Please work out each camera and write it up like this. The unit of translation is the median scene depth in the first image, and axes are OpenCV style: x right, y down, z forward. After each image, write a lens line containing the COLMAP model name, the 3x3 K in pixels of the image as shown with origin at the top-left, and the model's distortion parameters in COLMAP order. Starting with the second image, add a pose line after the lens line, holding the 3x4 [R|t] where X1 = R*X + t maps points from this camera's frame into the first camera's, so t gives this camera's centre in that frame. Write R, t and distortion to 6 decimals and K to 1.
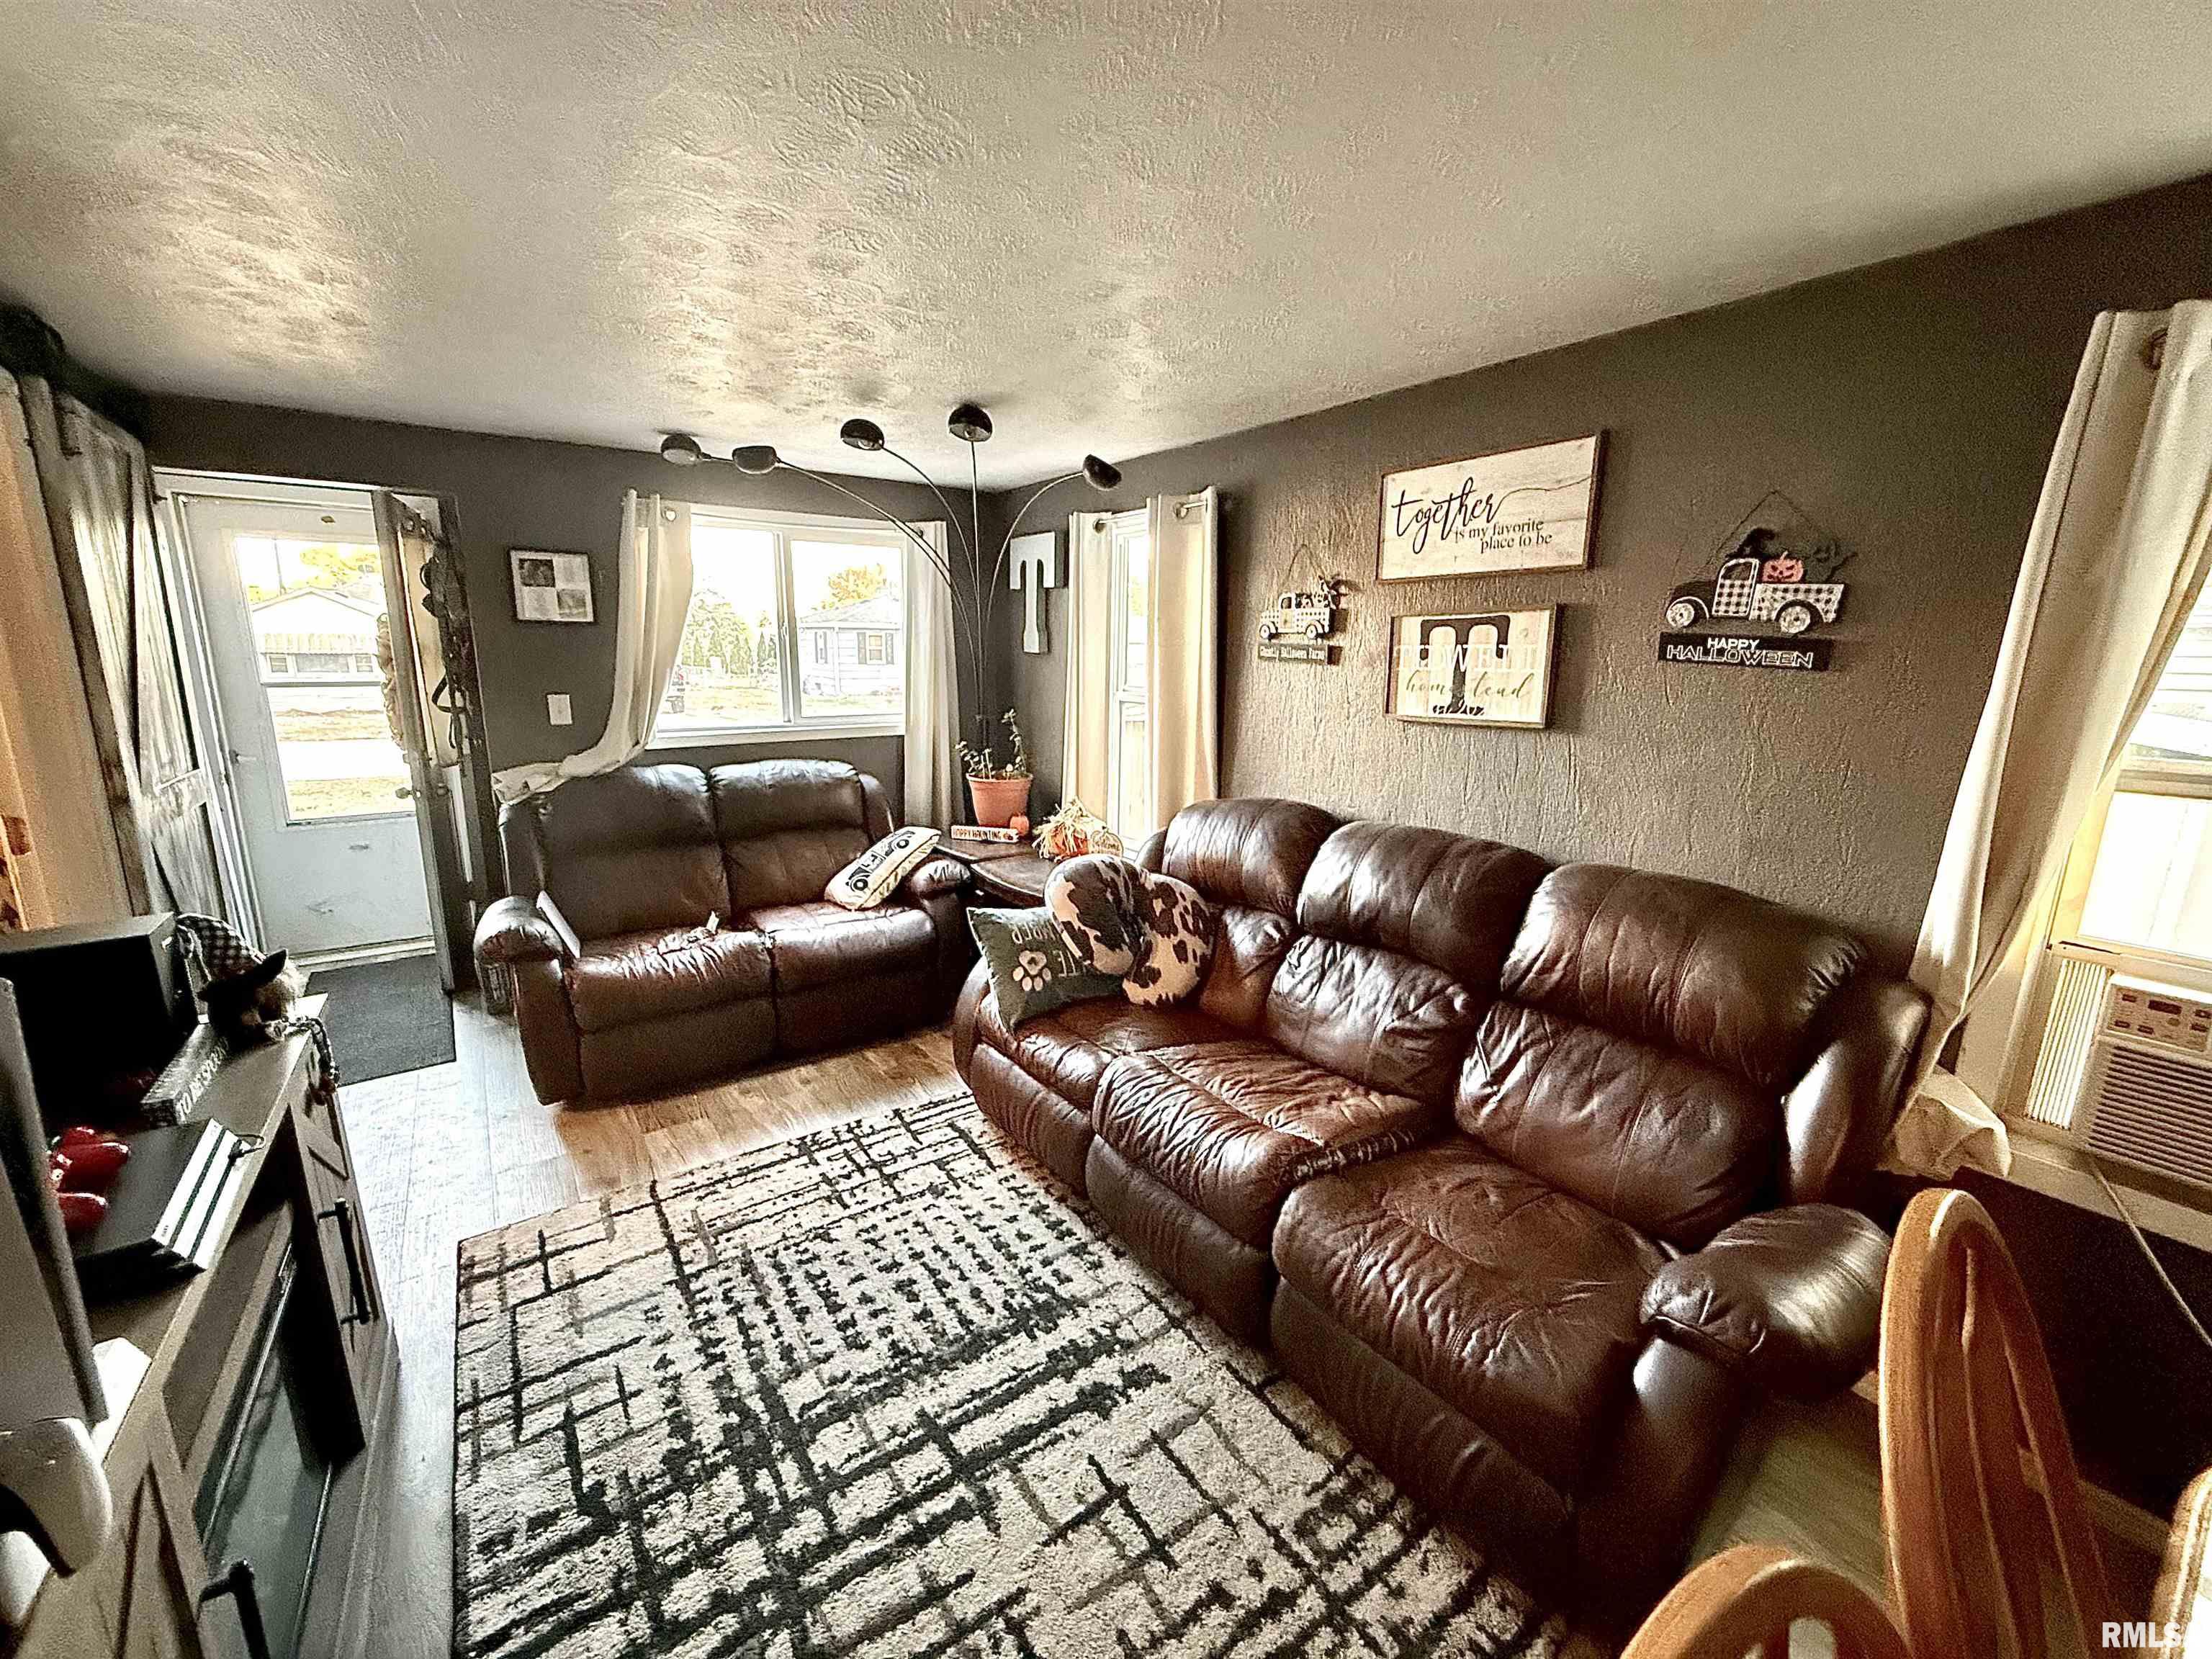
lens RADIAL K [[875.7, 0, 1102.2], [0, 875.7, 830.9], [0, 0, 1]] dist [0.001401, -0.000568]
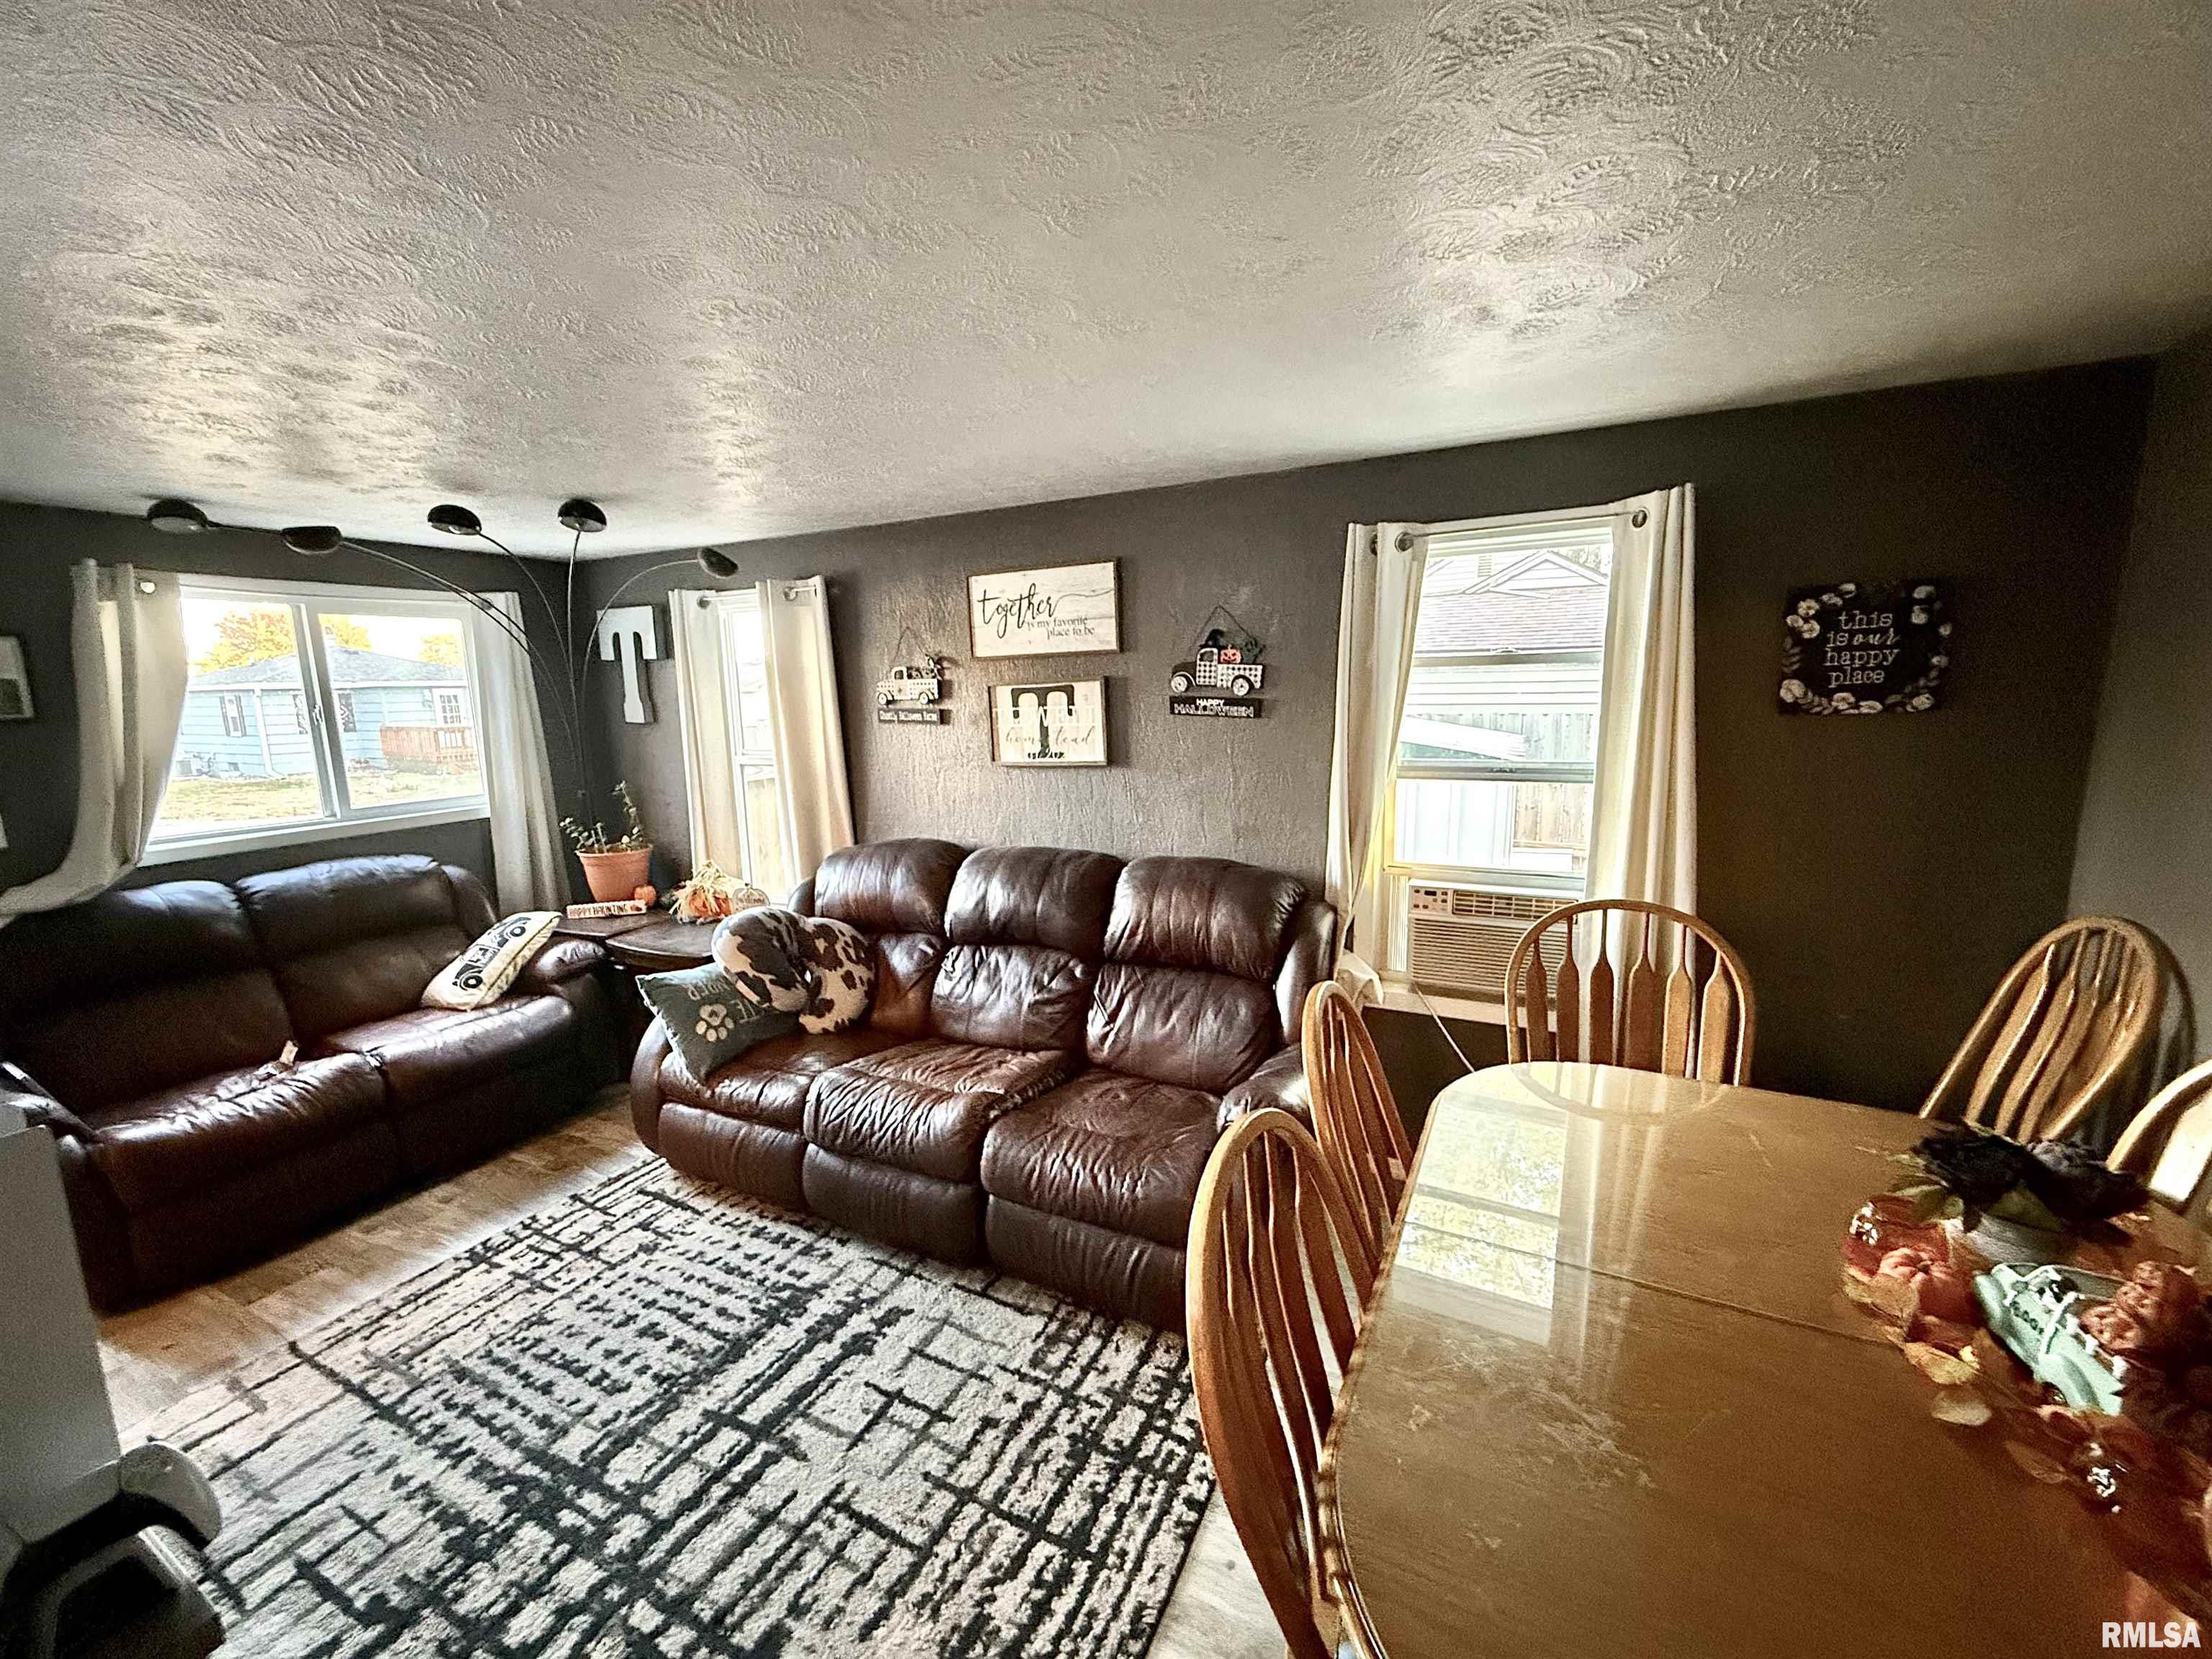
lens RADIAL K [[875.7, 0, 1099.9], [0, 875.7, 832.2], [0, 0, 1]] dist [0.001401, -0.000568]
pose [[0.884457, -0.111201, 0.453177, -0.154493], [0.131073, 0.991293, -0.012567, 0.004823], [-0.447834, 0.070514, 0.891332, -0.237230]]
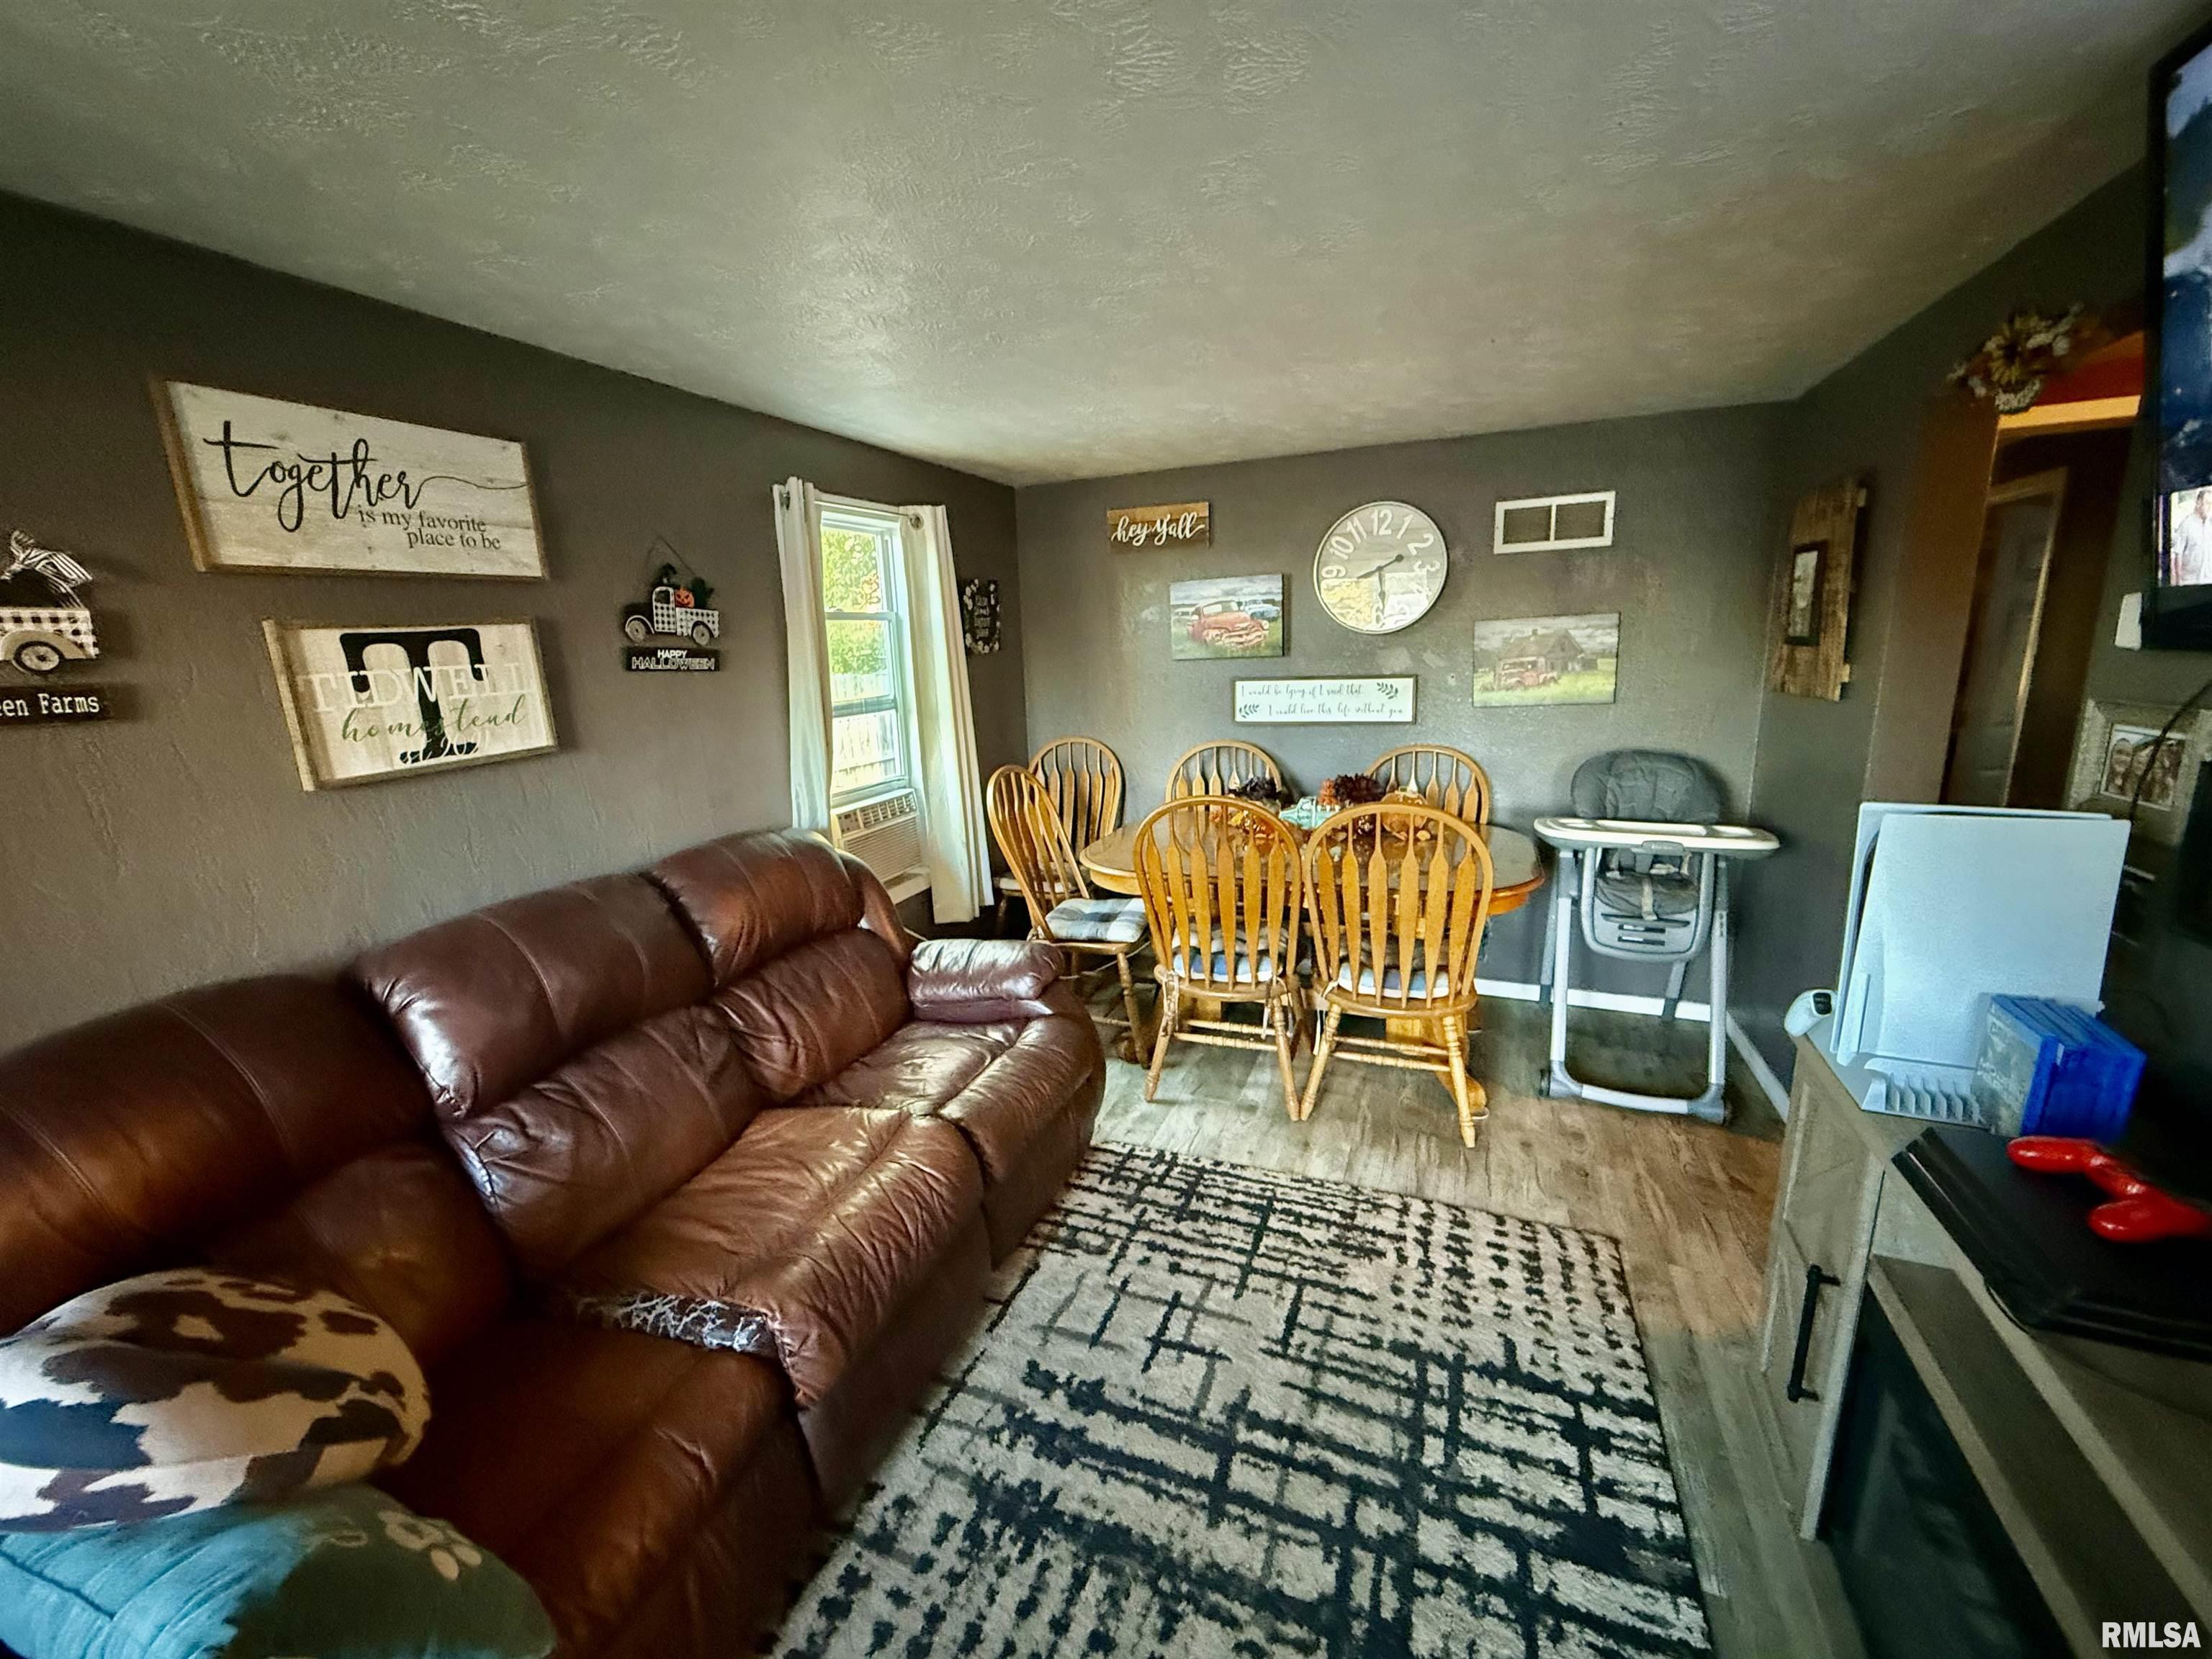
lens RADIAL K [[875.7, 0, 1102.1], [0, 875.7, 832.1], [0, 0, 1]] dist [0.001401, -0.000568]
pose [[-0.533578, -0.172846, 0.827900, -0.627996], [0.209701, 0.921289, 0.327495, -0.234626], [-0.819341, 0.348356, -0.455334, 1.041643]]
